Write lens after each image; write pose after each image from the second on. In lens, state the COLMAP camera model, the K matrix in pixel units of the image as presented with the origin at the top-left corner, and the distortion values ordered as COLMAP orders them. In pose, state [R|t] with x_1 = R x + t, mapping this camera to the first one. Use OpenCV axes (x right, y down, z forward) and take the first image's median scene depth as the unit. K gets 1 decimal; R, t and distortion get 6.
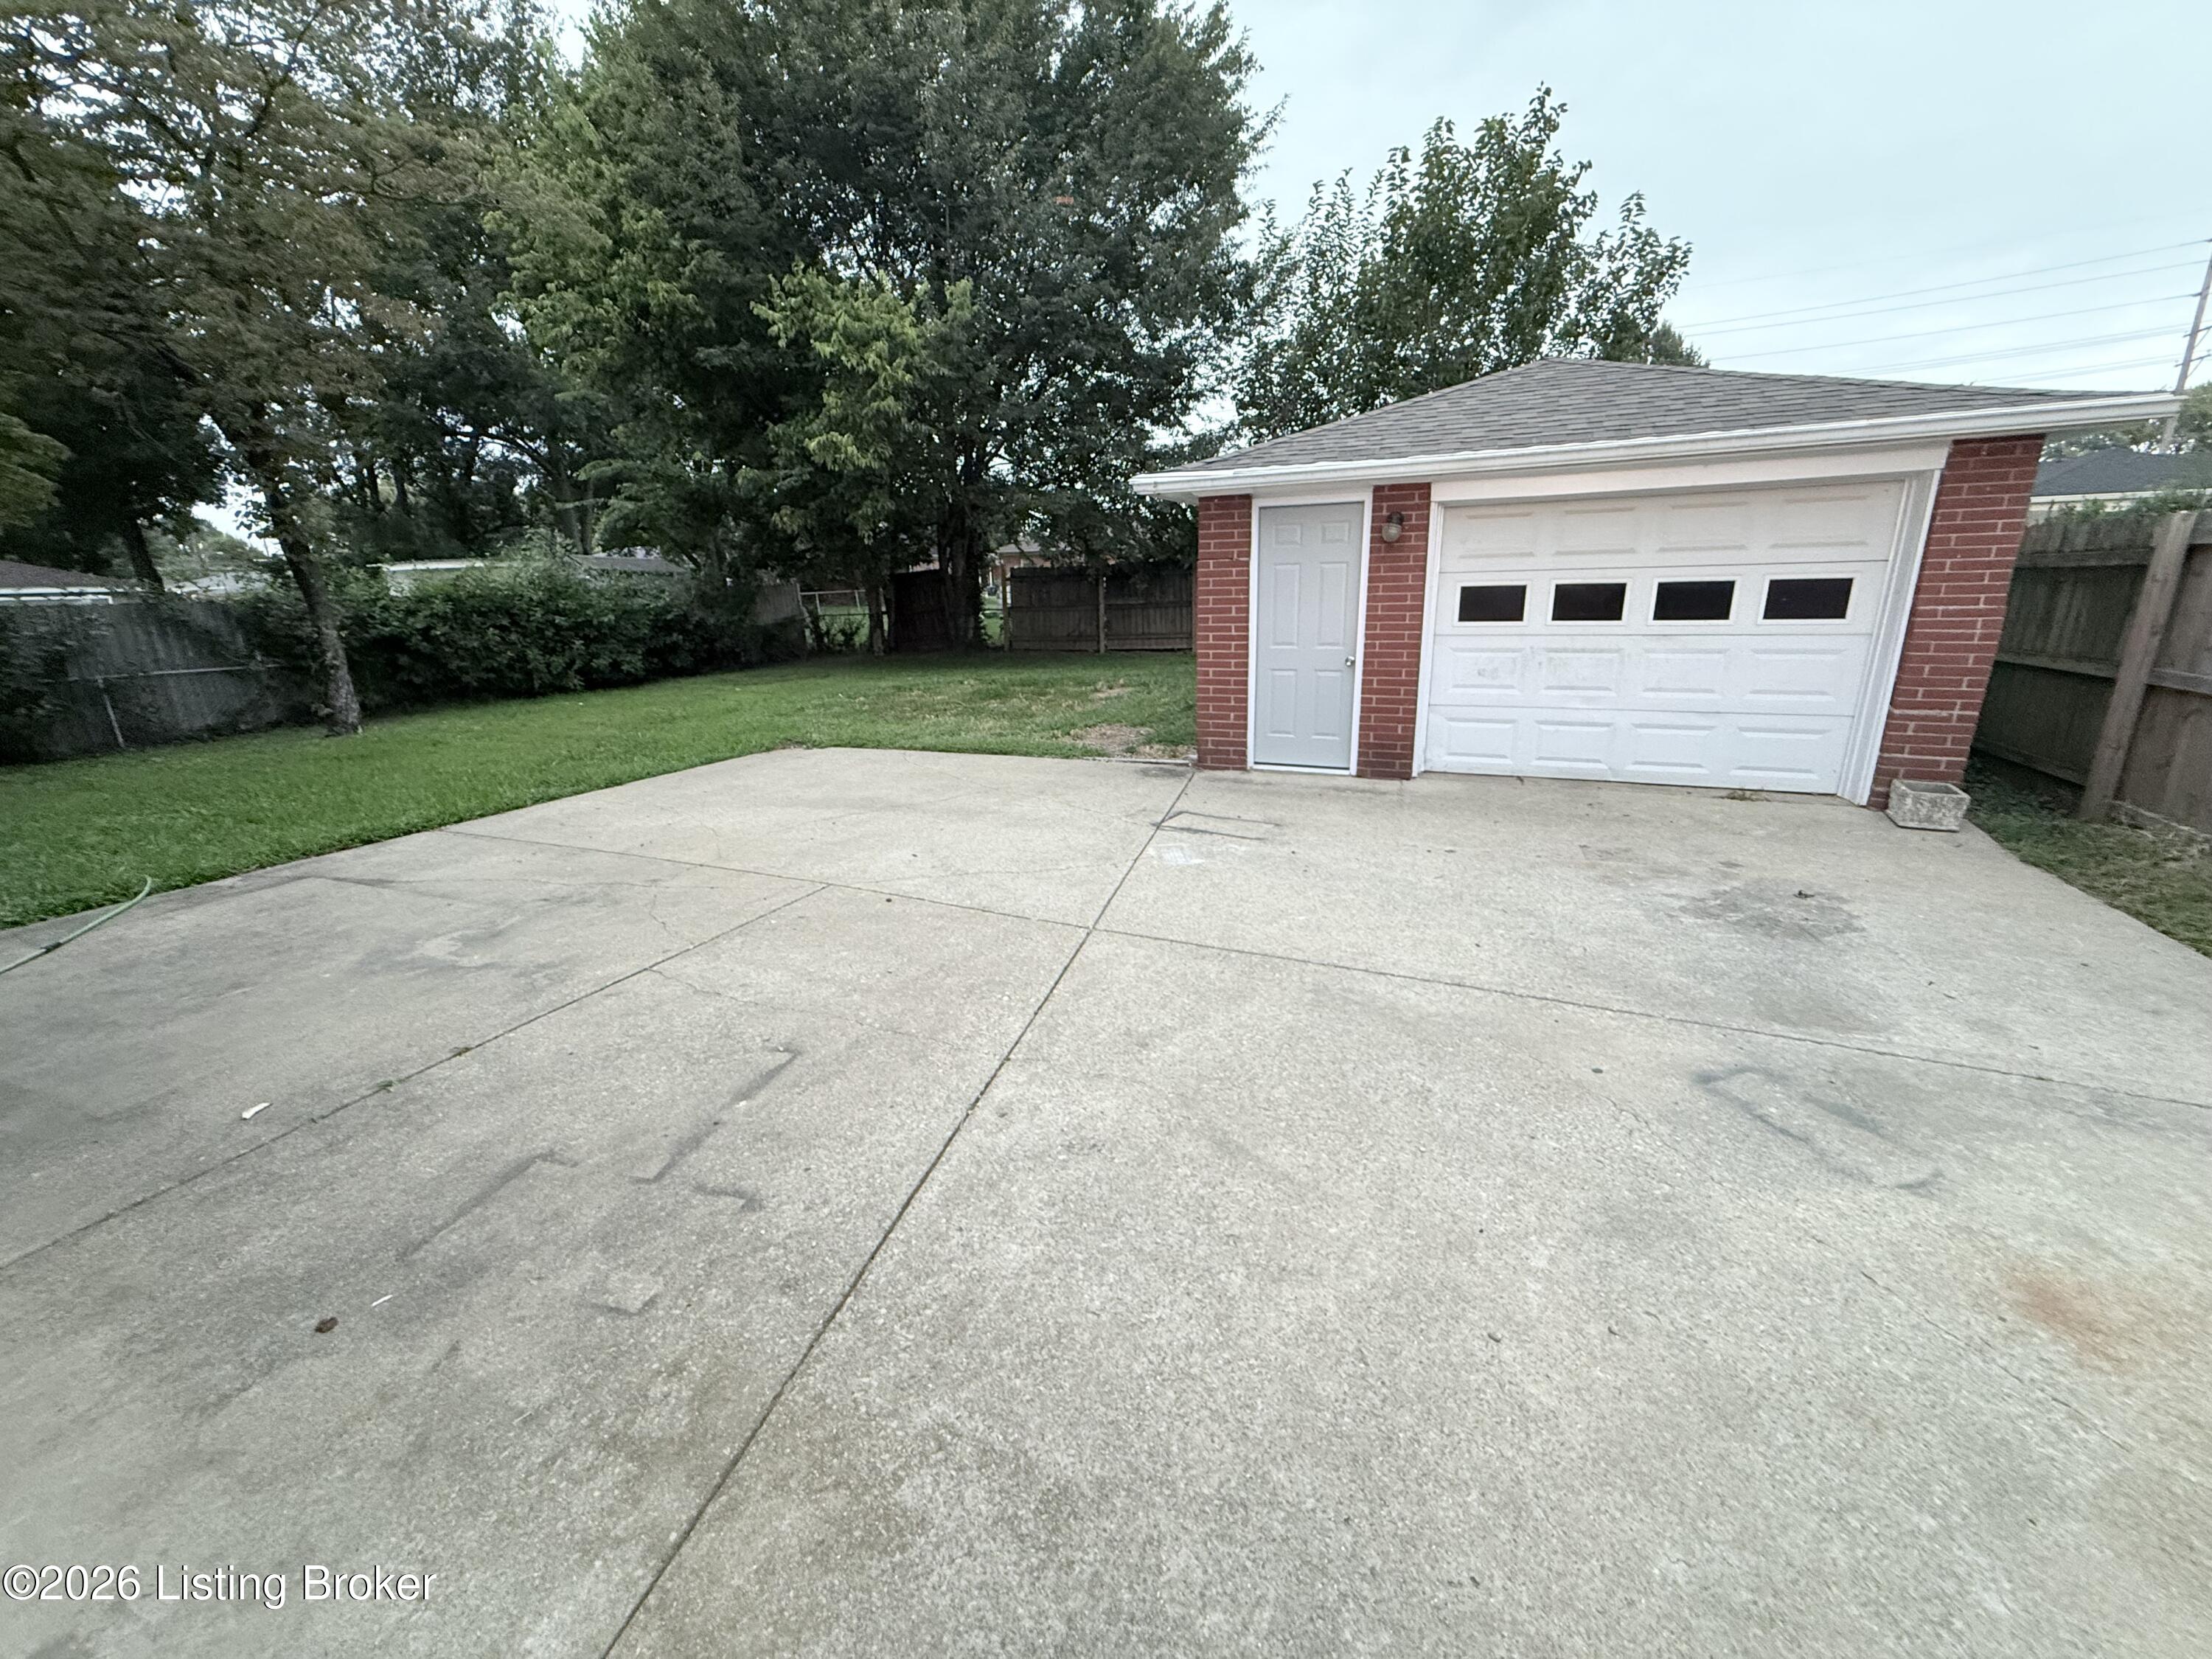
lens RADIAL K [[884.0, 0, 1091.6], [0, 884.0, 815.8], [0, 0, 1]] dist [0.000282, -0.000562]
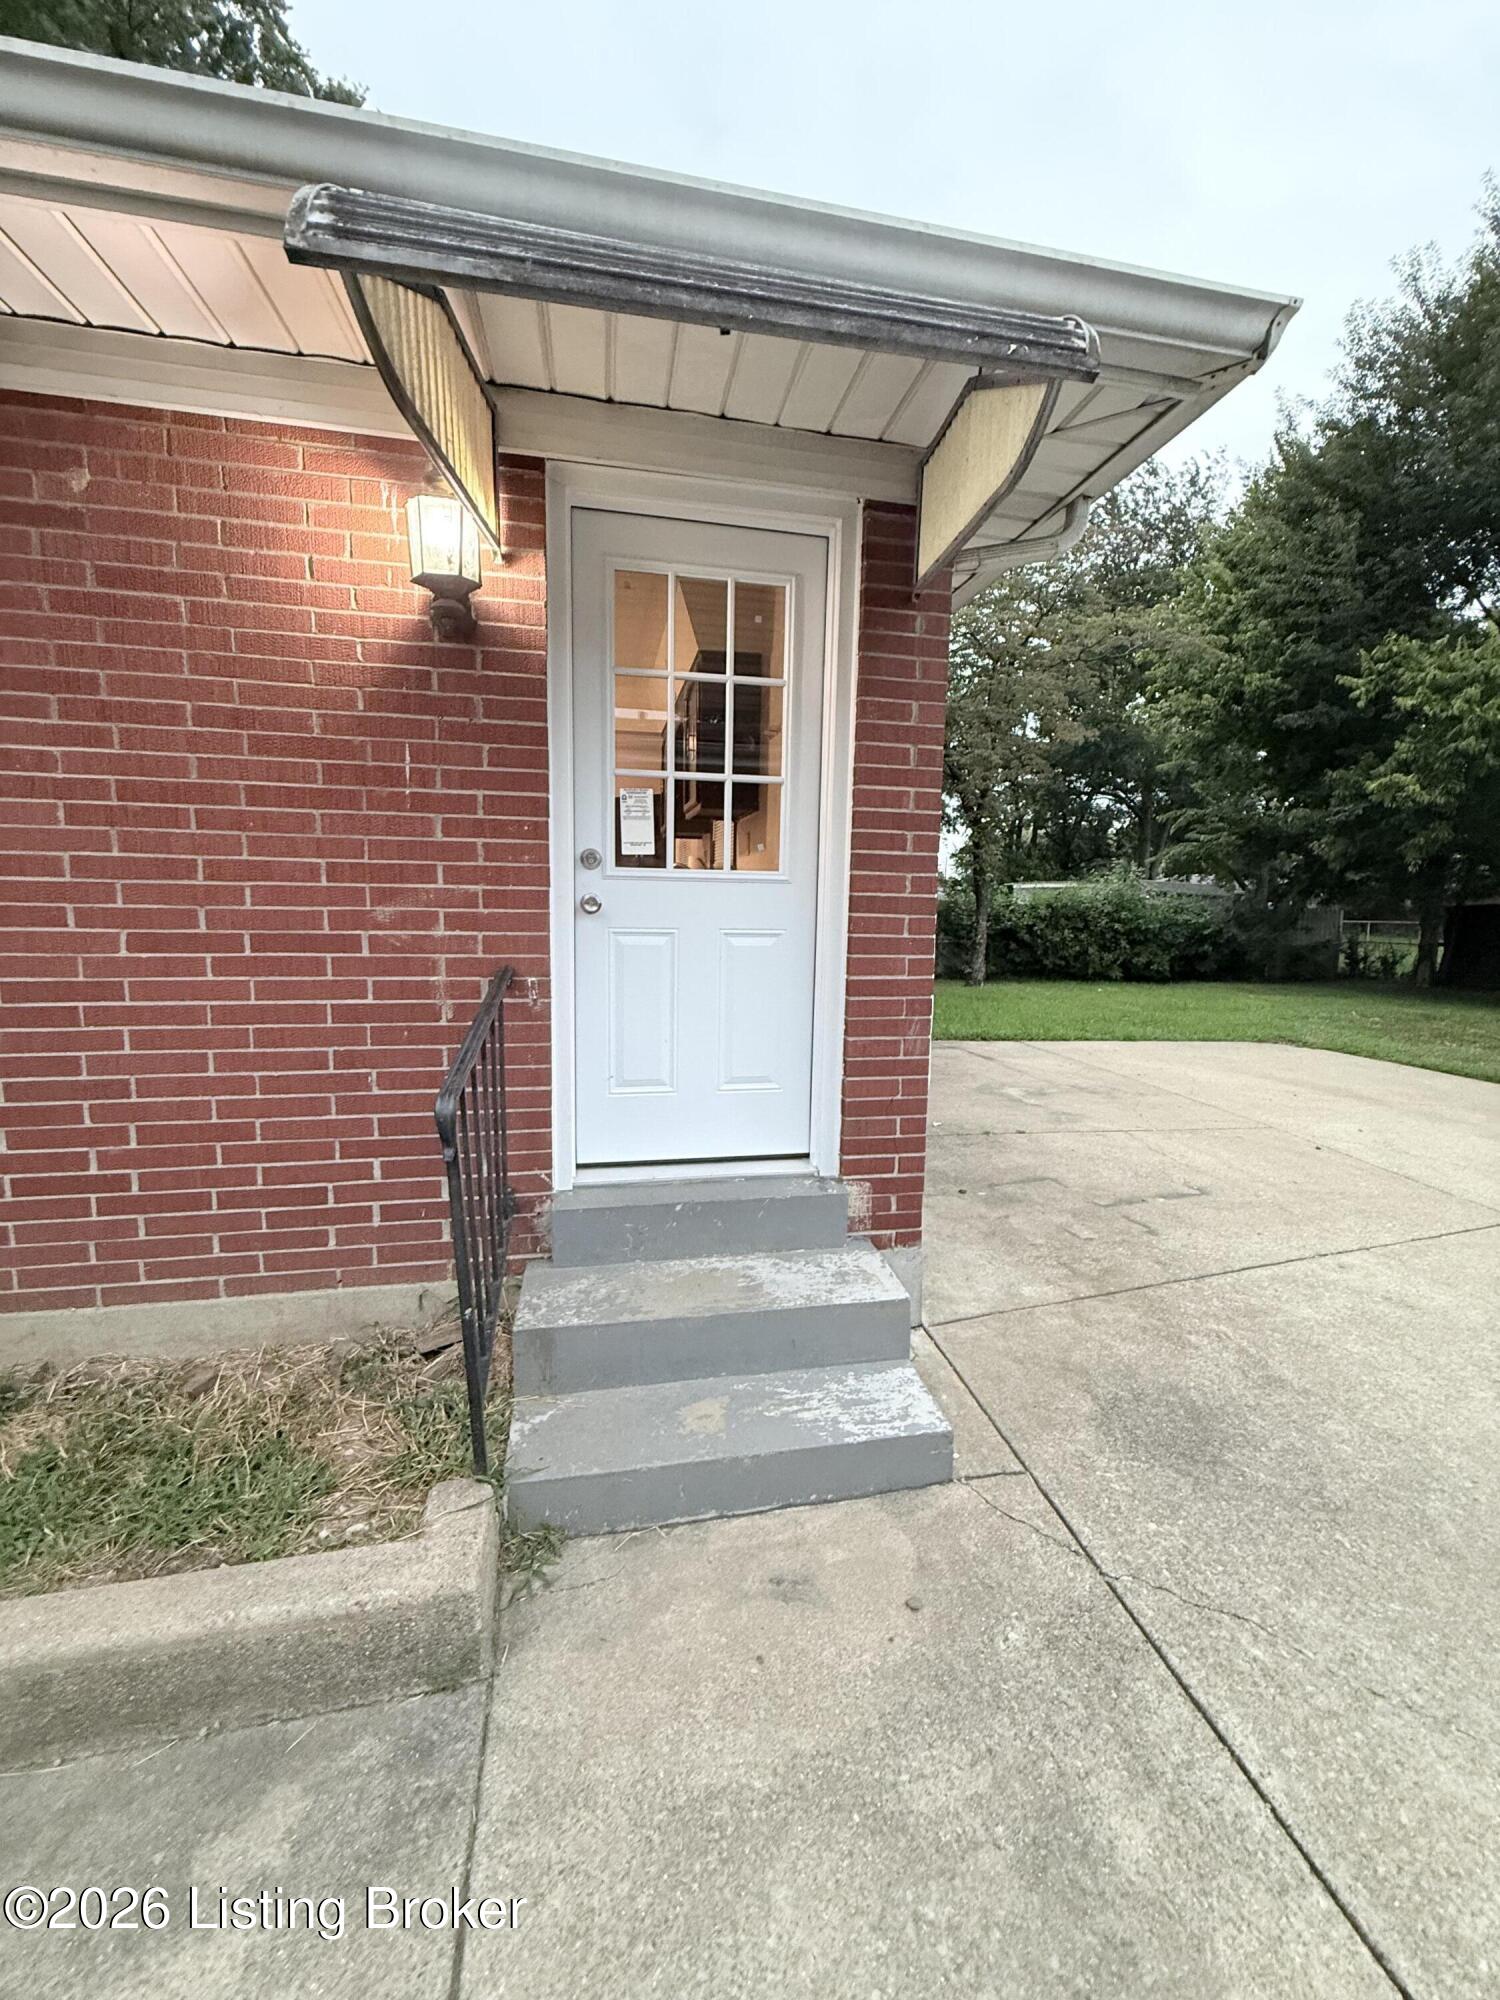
lens RADIAL K [[799.3, 0, 759.4], [0, 799.3, 991.1], [0, 0, 1]] dist [0.000282, -0.000562]
pose [[0.579670, 0.131188, -0.804221, 0.076786], [-0.249674, 0.968079, -0.022043, 0.040760], [0.775658, 0.213571, 0.593921, -0.132671]]
